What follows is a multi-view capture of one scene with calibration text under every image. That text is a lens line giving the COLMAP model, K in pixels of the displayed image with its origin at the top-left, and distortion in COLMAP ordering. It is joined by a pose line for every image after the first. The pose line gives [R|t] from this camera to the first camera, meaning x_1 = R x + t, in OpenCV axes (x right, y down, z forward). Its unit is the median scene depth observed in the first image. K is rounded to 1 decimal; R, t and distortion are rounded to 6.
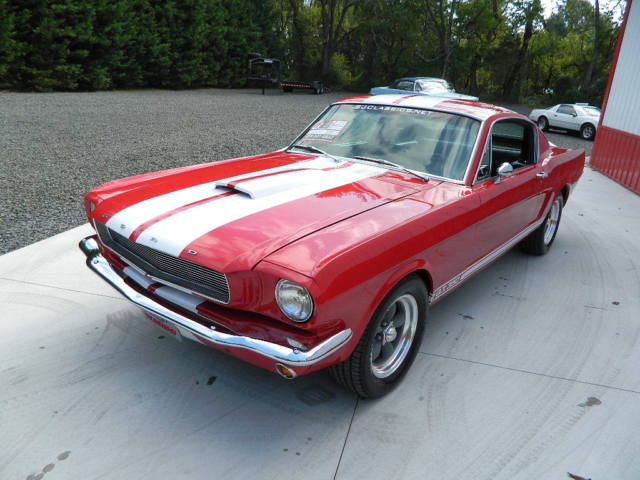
lens RADIAL K [[471.9, 0, 309.2], [0, 471.9, 240.0], [0, 0, 1]] dist [-0.001675, 0.000150]
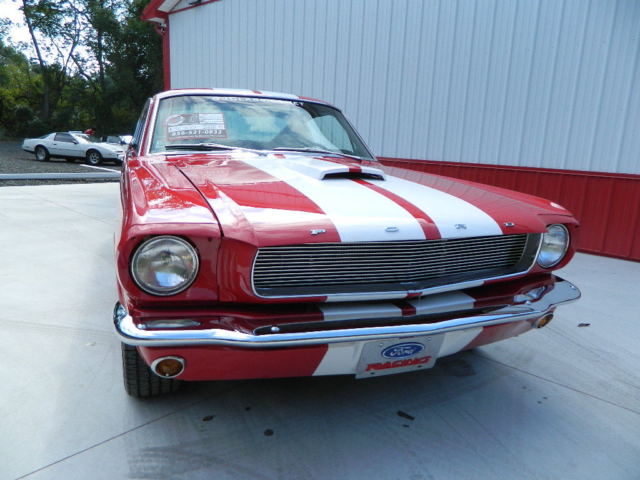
lens RADIAL K [[473.6, 0, 320.0], [0, 473.6, 240.0], [0, 0, 1]] dist [-0.001338, -0.002761]
pose [[0.465506, -0.207087, 0.860476, -0.326476], [0.267425, 0.959707, 0.086295, -0.031681], [-0.843675, 0.189941, 0.502130, 0.246293]]
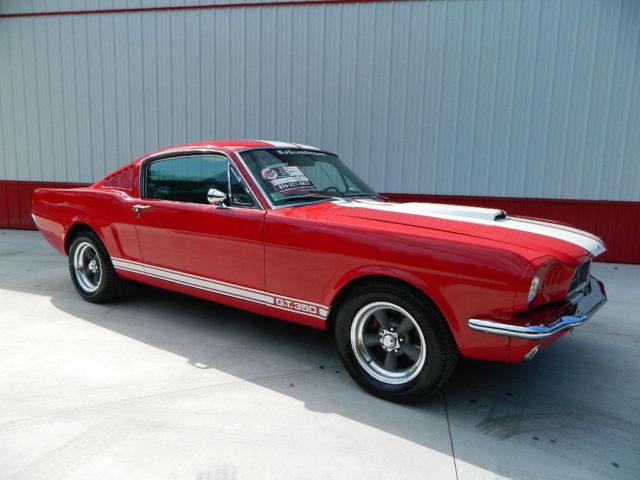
lens RADIAL K [[471.9, 0, 309.2], [0, 471.9, 240.0], [0, 0, 1]] dist [-0.001675, 0.000150]
pose [[-0.086008, -0.195690, 0.976887, -0.473927], [0.300685, 0.929700, 0.212711, -0.162996], [-0.949838, 0.312030, -0.021121, 0.550429]]
